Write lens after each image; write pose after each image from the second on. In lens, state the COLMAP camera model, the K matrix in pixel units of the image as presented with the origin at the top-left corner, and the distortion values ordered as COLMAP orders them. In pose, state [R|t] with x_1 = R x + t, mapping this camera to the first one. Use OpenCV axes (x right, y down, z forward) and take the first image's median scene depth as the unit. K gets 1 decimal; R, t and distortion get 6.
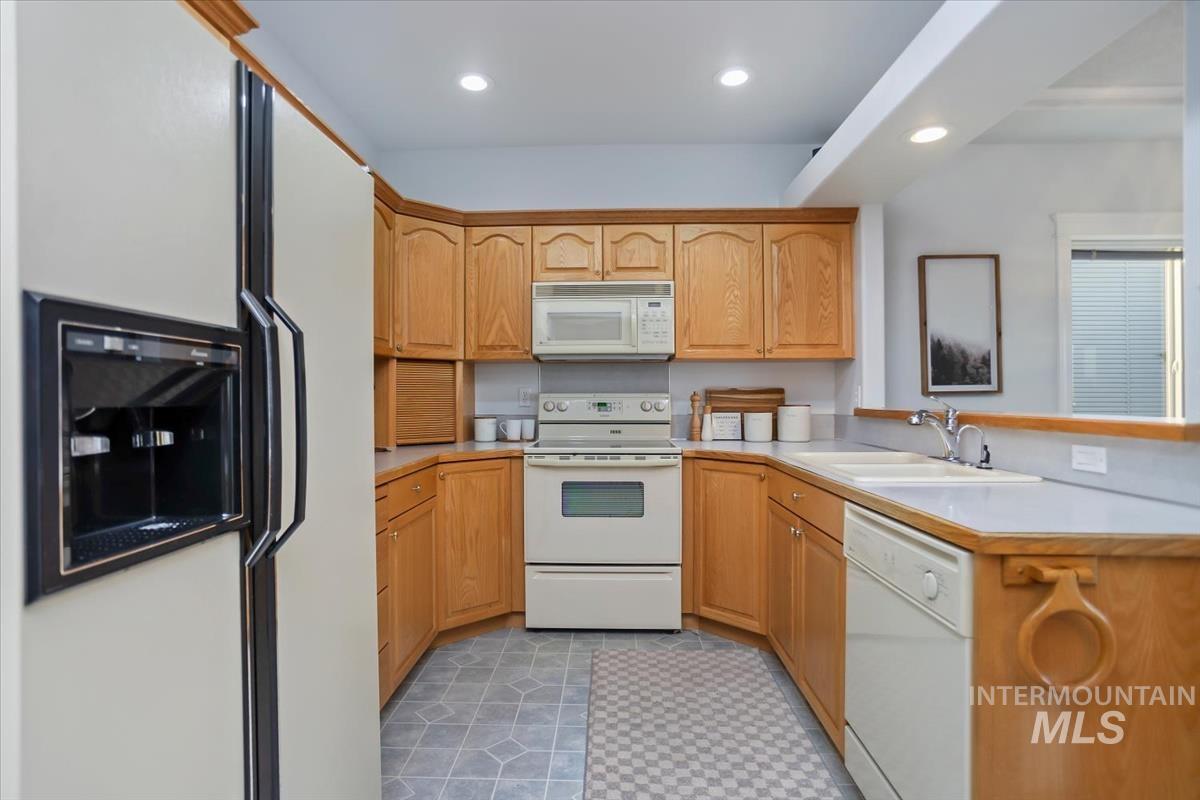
lens RADIAL K [[612.4, 0, 592.6], [0, 612.4, 368.8], [0, 0, 1]] dist [-0.015645, -0.001095]
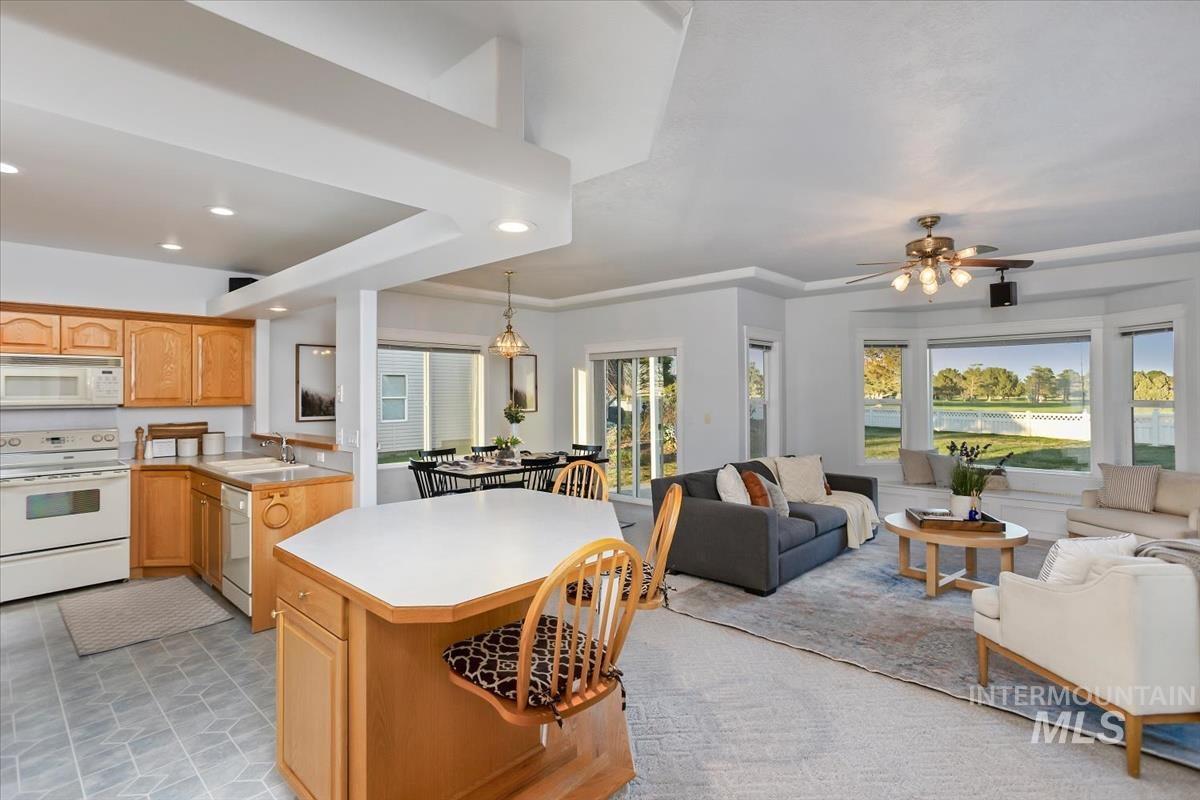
lens RADIAL K [[582.5, 0, 580.2], [0, 582.5, 390.6], [0, 0, 1]] dist [-0.001220, 0.003636]
pose [[0.675522, -0.002054, 0.737337, -0.168726], [-0.025367, 0.999339, 0.026024, -0.125144], [-0.736904, -0.036284, 0.675023, -0.821227]]
